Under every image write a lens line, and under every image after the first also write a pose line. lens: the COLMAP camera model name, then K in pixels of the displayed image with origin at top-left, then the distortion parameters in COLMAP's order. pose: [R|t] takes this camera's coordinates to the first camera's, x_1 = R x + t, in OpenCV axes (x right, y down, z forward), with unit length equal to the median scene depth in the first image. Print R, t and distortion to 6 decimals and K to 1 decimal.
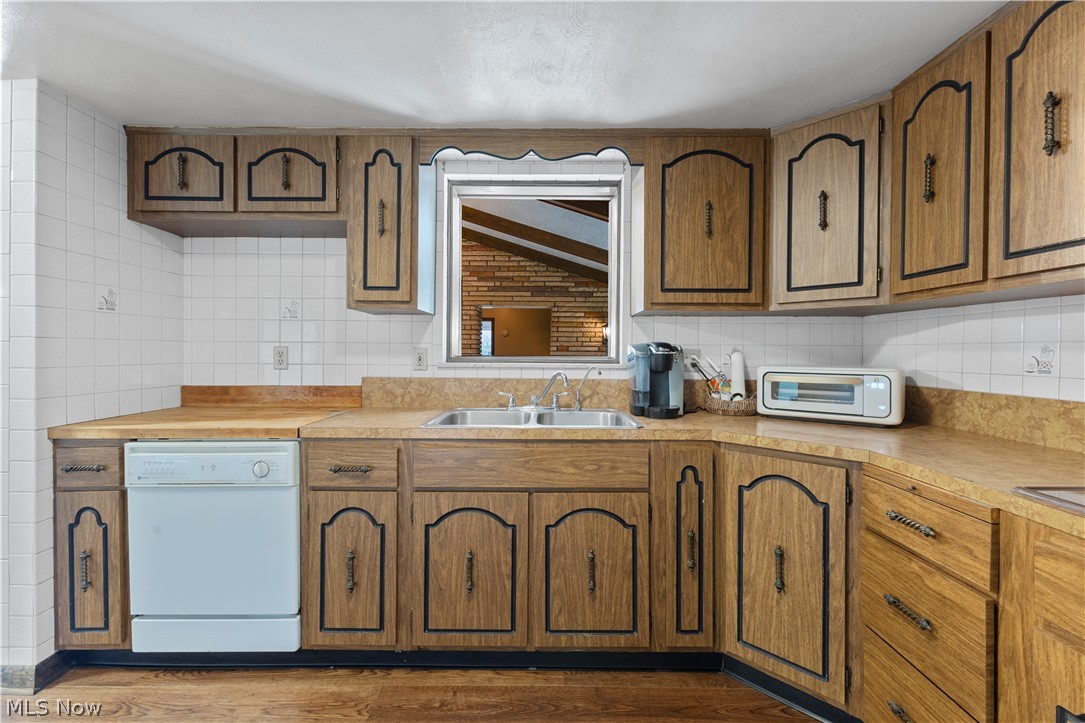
lens RADIAL K [[471.5, 0, 539.6], [0, 471.5, 356.4], [0, 0, 1]] dist [0.007100, -0.001902]
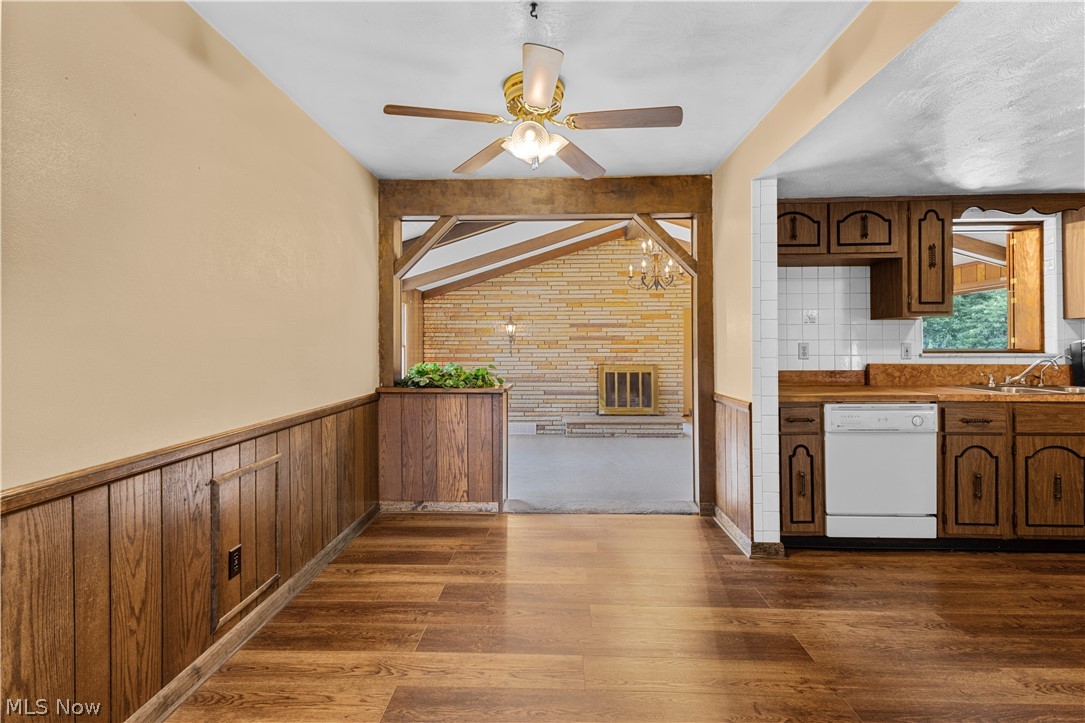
lens RADIAL K [[471.5, 0, 540.2], [0, 471.5, 345.8], [0, 0, 1]] dist [0.007100, -0.001902]
pose [[0.998954, -0.008433, -0.044945, -1.493654], [0.007896, 0.999896, -0.012102, -0.001967], [0.045043, 0.011734, 0.998916, -0.536283]]
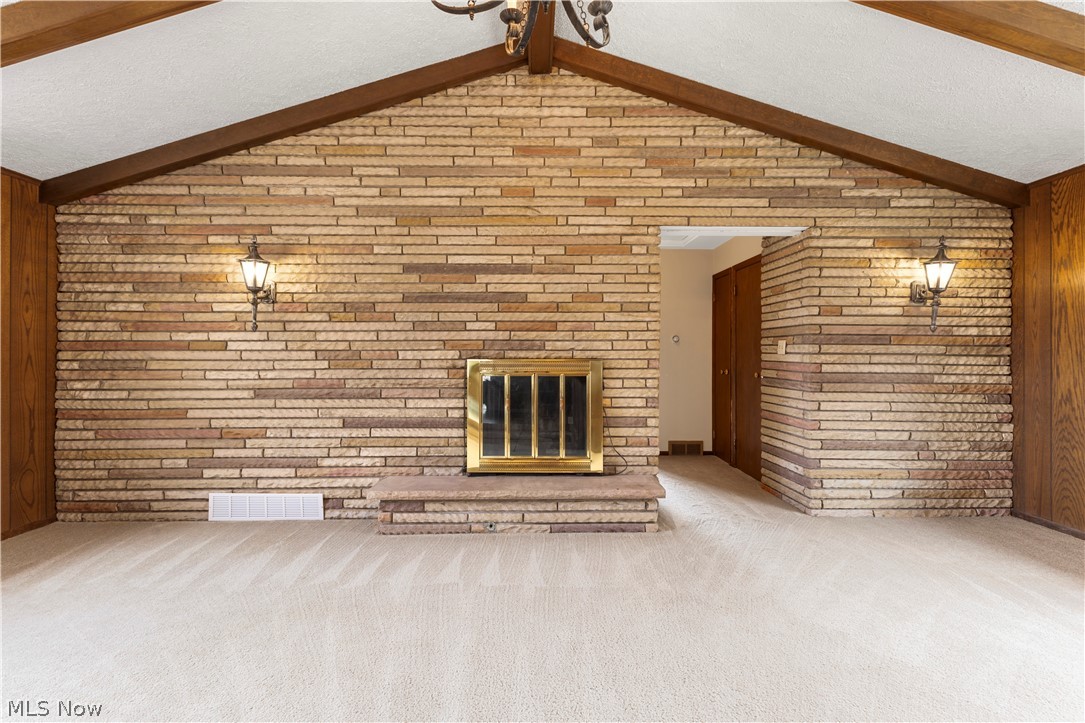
lens RADIAL K [[471.5, 0, 542.8], [0, 471.5, 350.5], [0, 0, 1]] dist [0.007100, -0.001902]
pose [[0.999964, -0.005090, 0.006817, -0.915428], [0.005156, 0.999940, -0.009660, 0.102756], [-0.006767, 0.009694, 0.999930, 1.734201]]
